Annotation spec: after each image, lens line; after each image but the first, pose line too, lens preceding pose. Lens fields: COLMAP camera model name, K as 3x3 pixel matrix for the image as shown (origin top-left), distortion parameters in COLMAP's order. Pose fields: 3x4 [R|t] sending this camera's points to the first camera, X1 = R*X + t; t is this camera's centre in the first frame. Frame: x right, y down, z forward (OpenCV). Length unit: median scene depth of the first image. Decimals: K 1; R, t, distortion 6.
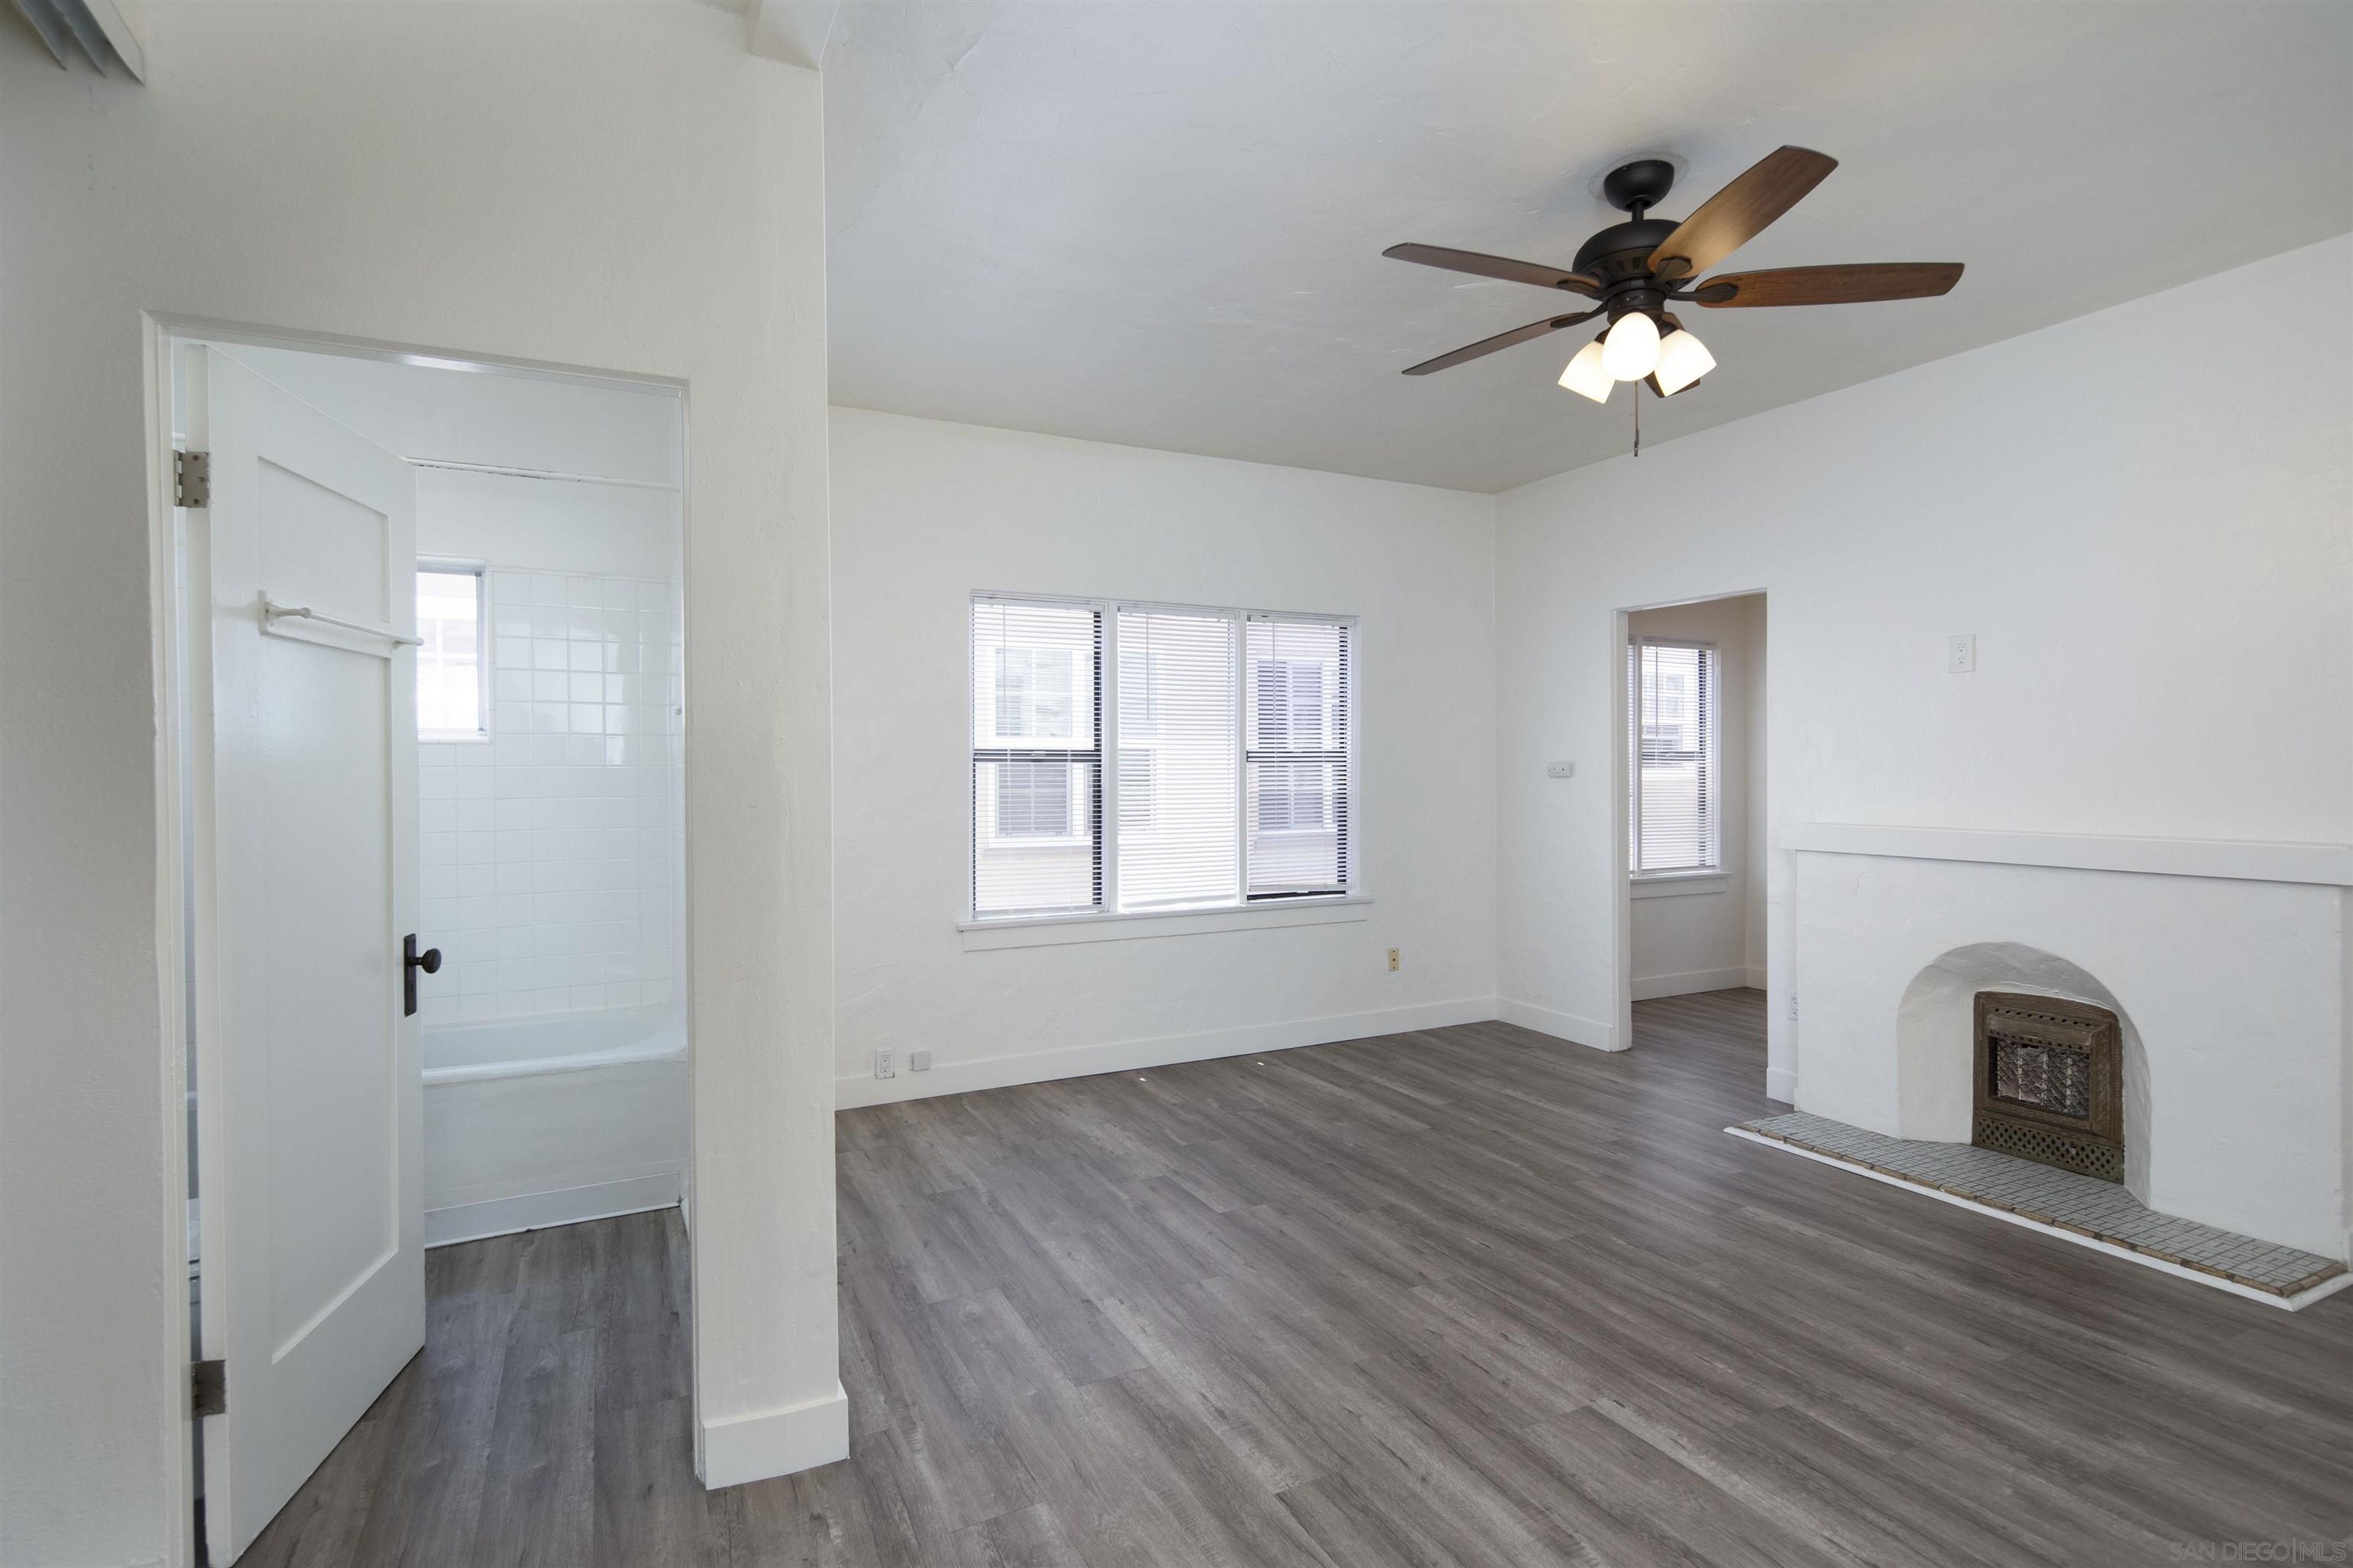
lens RADIAL K [[1132.3, 0, 1173.8], [0, 1132.3, 774.6], [0, 0, 1]] dist [0.009712, -0.007055]
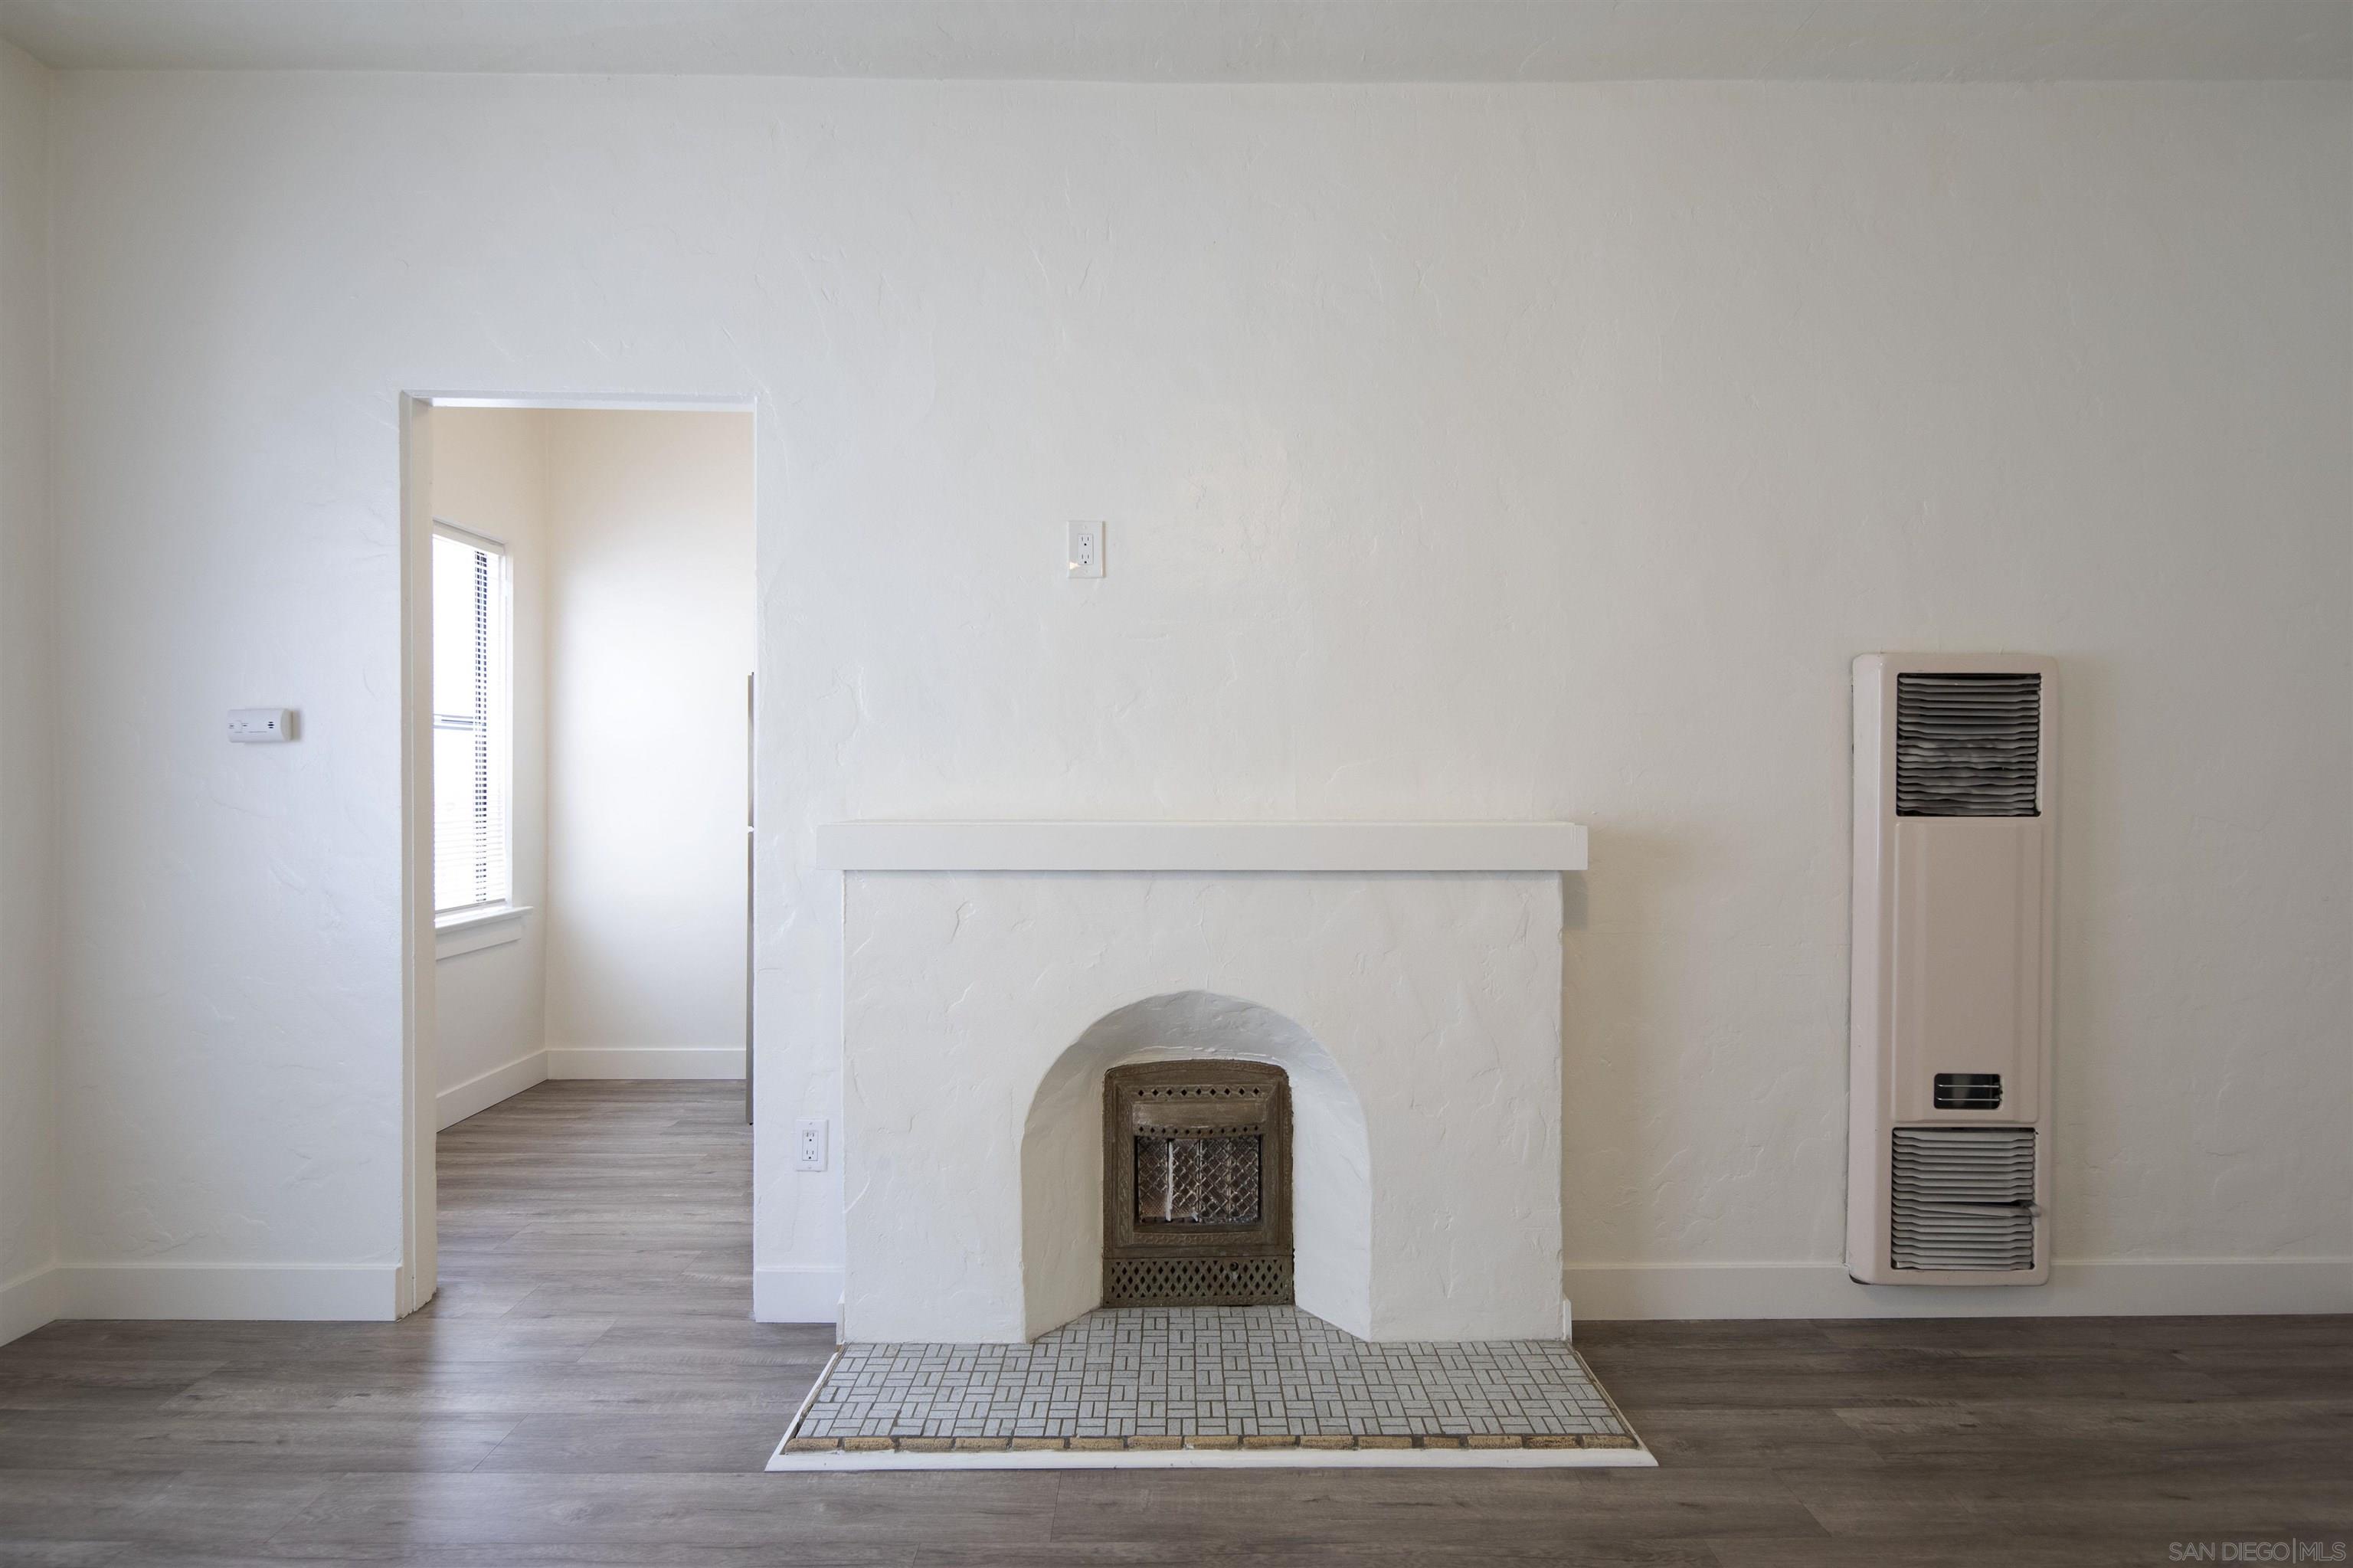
lens RADIAL K [[1132.3, 0, 1173.8], [0, 1132.3, 774.6], [0, 0, 1]] dist [0.009712, -0.007055]
pose [[0.446441, 0.000773, 0.894813, 0.151527], [0.001975, 0.999996, -0.001849, 0.024537], [-0.894811, 0.002592, 0.446438, 0.726518]]
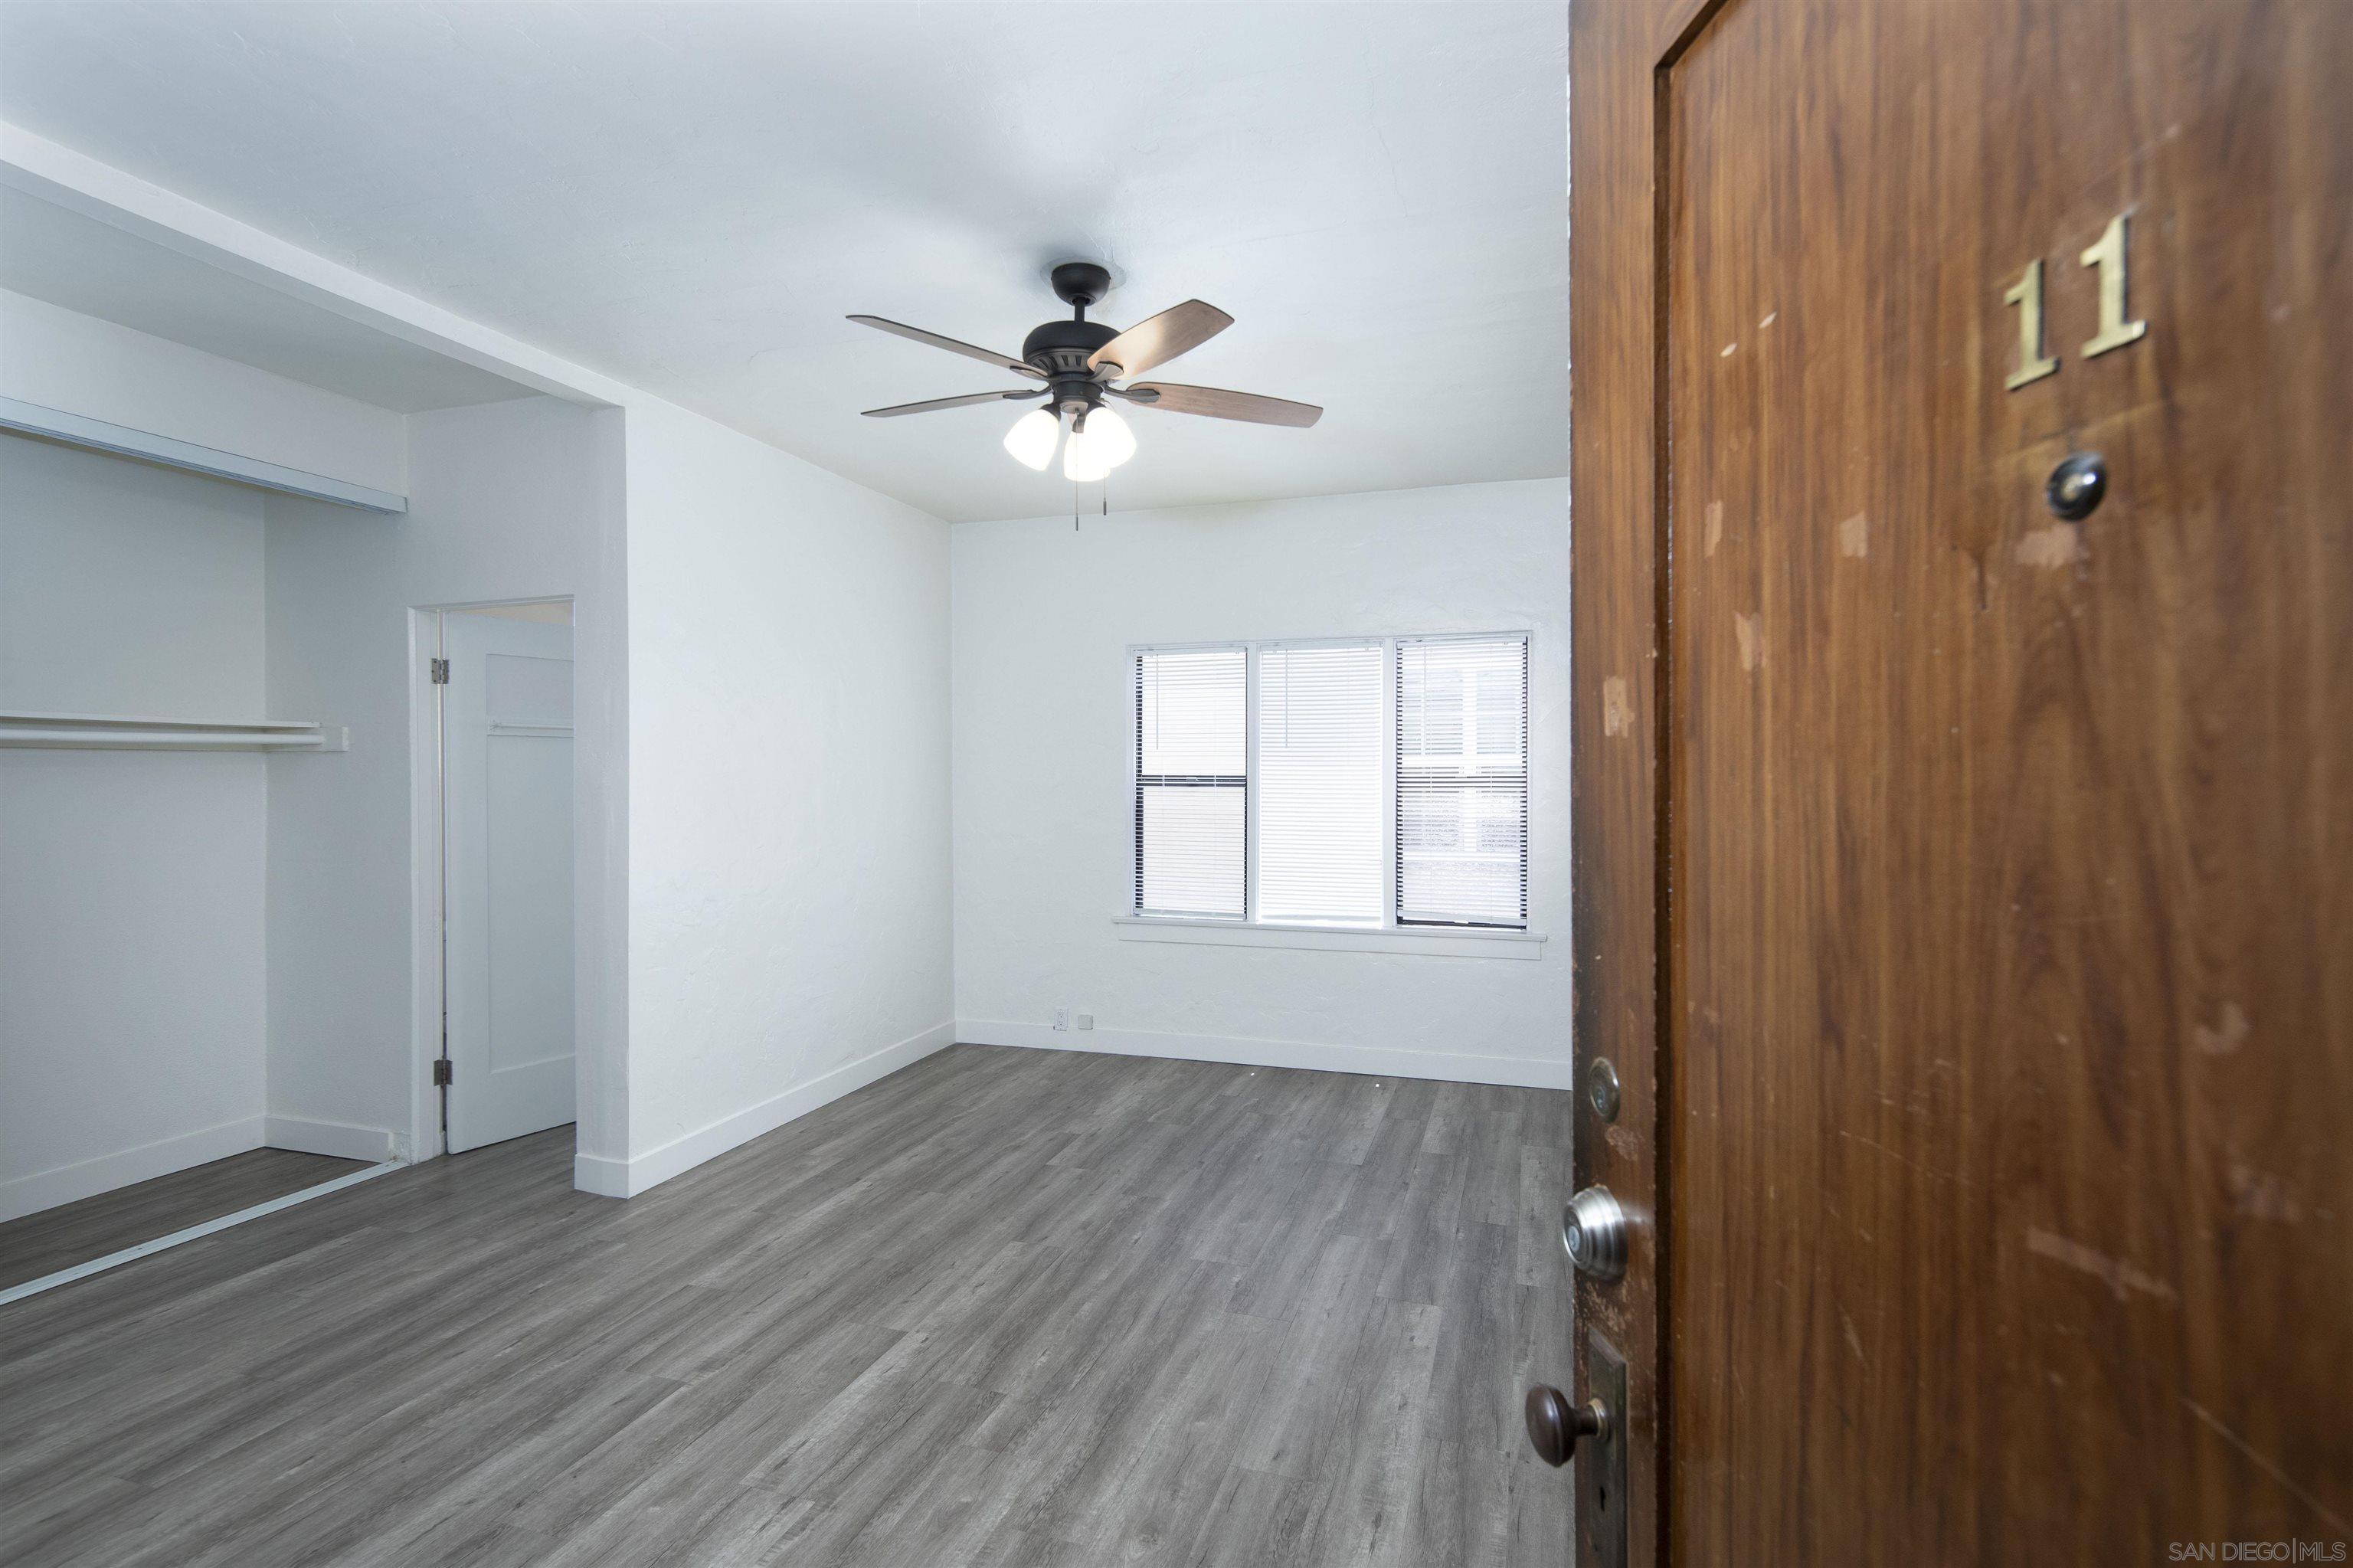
lens RADIAL K [[1132.3, 0, 1173.8], [0, 1132.3, 774.6], [0, 0, 1]] dist [0.009712, -0.007055]
pose [[0.713317, 0.006352, -0.700813, 0.931255], [-0.006304, 0.999977, 0.002647, -0.034985], [0.700813, 0.002530, 0.713340, 0.210576]]
